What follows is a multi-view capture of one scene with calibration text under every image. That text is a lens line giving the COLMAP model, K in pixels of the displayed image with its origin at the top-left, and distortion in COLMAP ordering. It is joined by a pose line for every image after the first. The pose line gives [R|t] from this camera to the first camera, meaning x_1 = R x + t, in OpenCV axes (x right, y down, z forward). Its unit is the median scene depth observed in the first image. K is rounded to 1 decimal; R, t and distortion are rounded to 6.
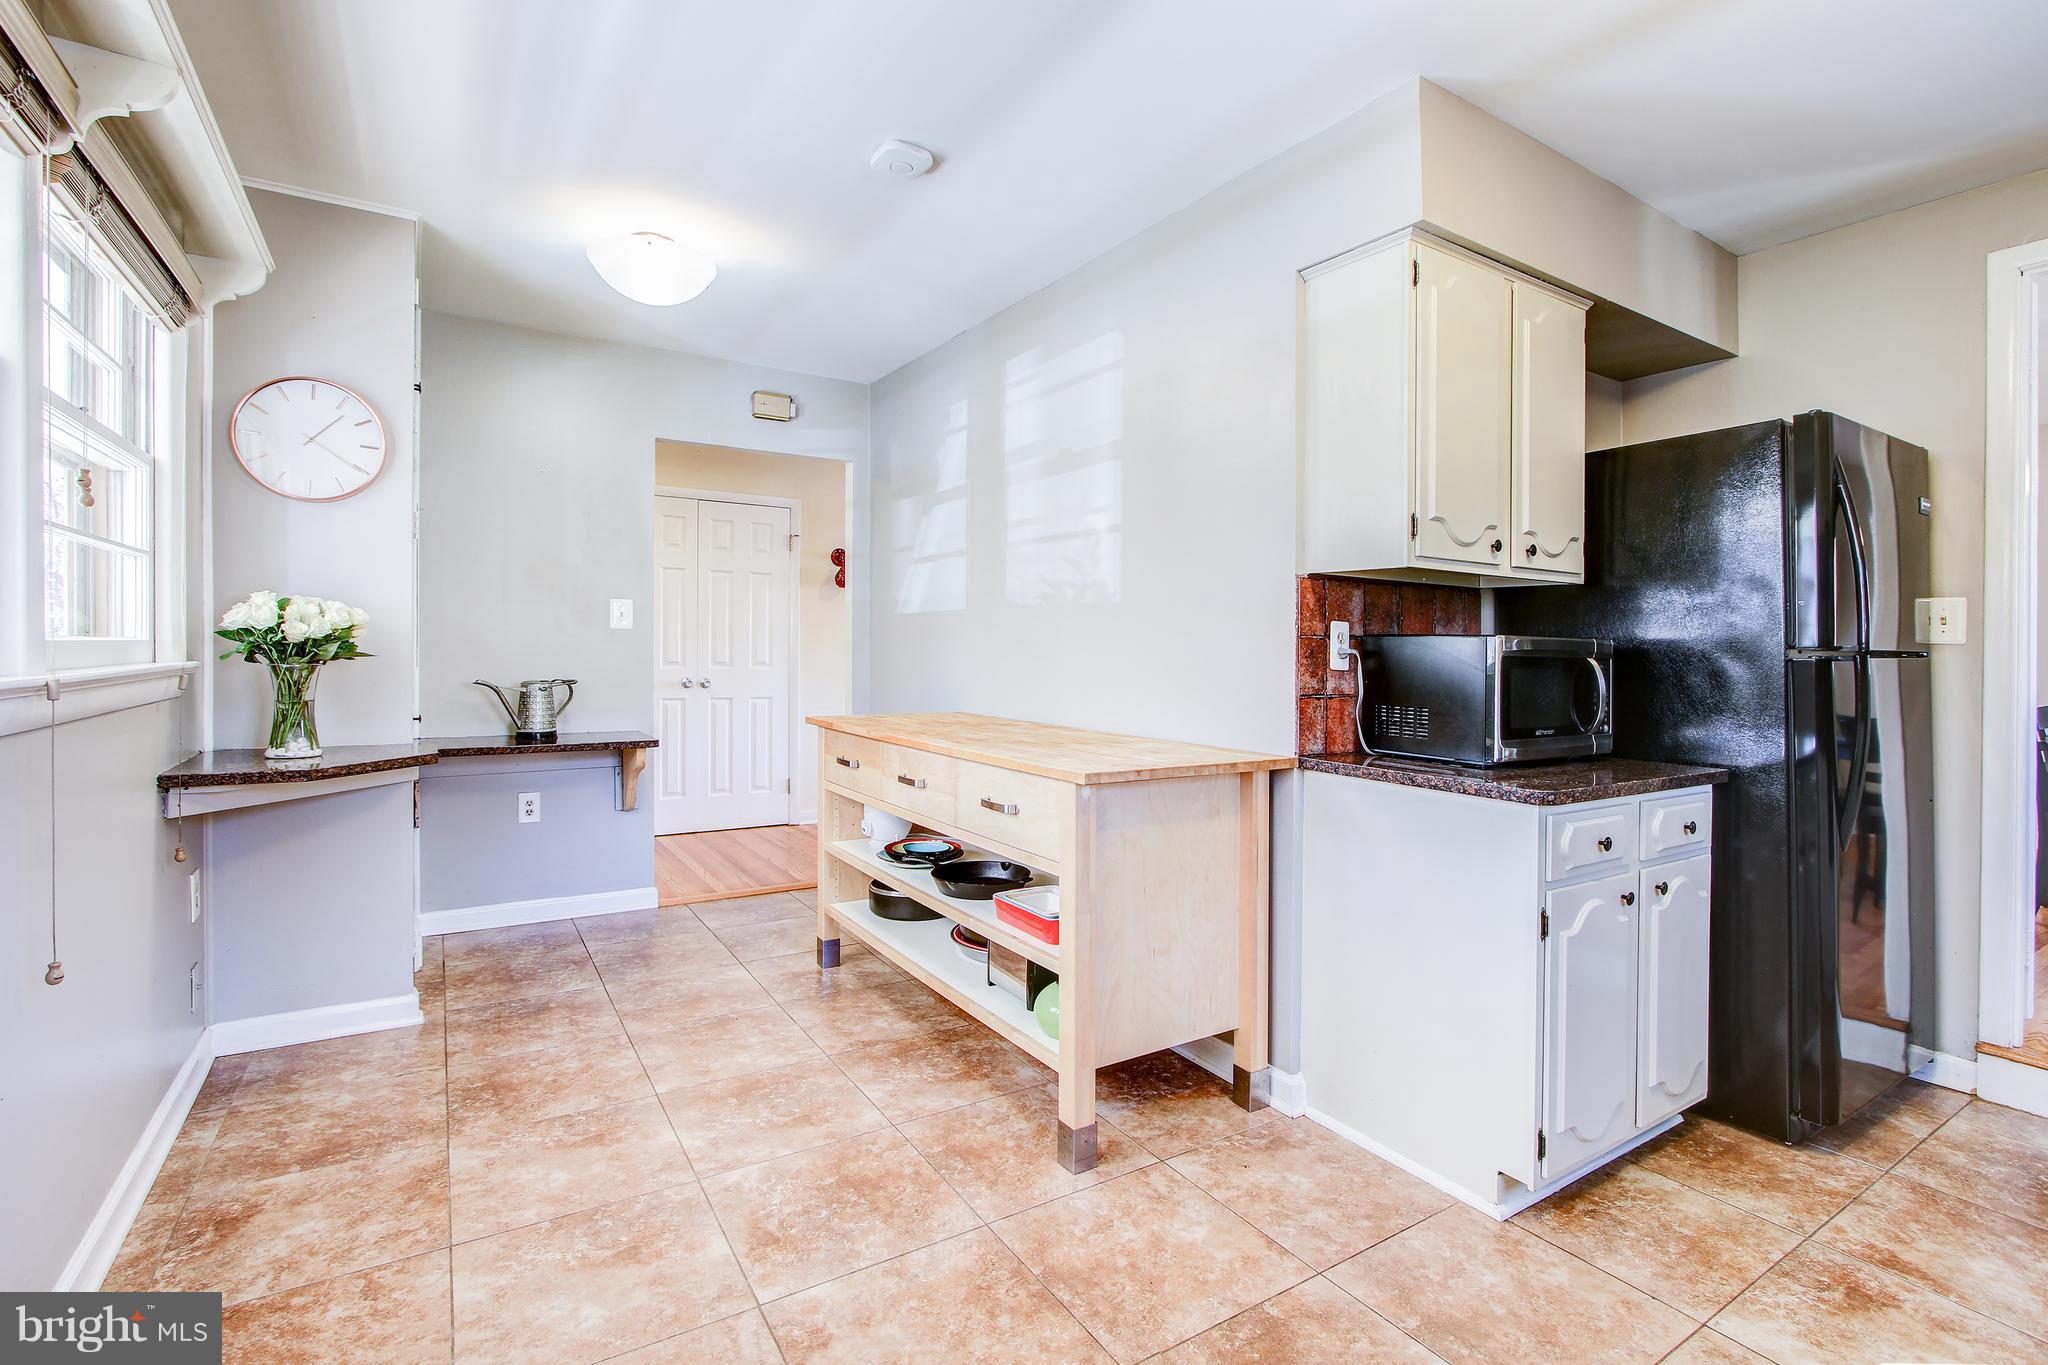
lens RADIAL K [[950.8, 0, 1066.0], [0, 950.8, 626.2], [0, 0, 1]] dist [-0.020414, 0.003830]
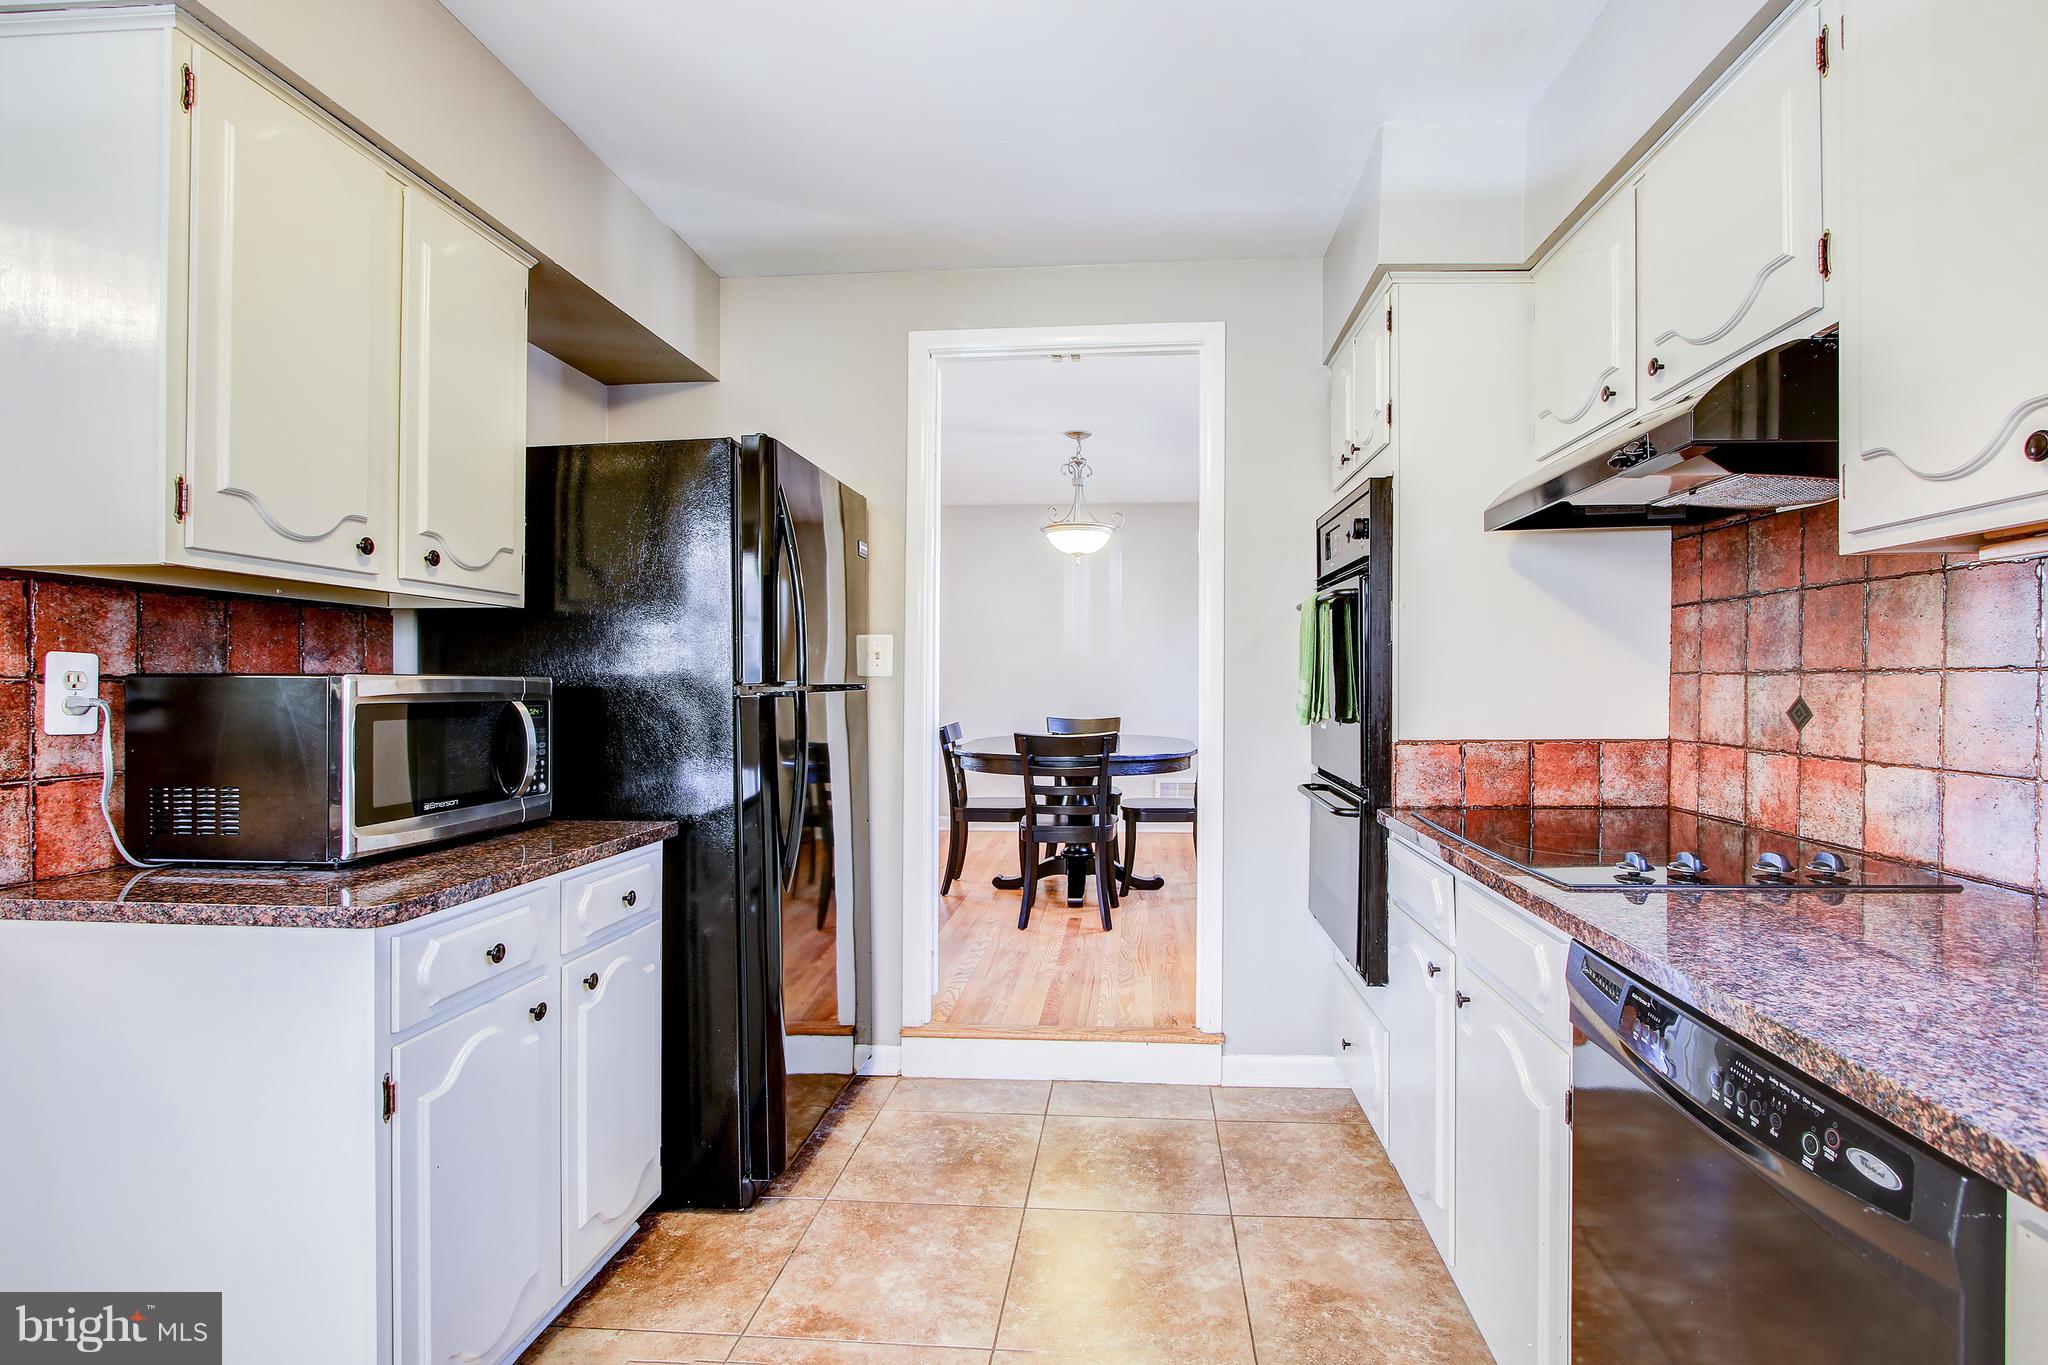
lens RADIAL K [[950.8, 0, 1023.6], [0, 950.8, 674.6], [0, 0, 1]] dist [-0.020414, 0.003830]
pose [[0.647457, -0.010599, 0.762028, 0.227565], [-0.002617, 0.999866, 0.016130, -0.002188], [-0.762098, -0.012437, 0.647343, 0.167291]]
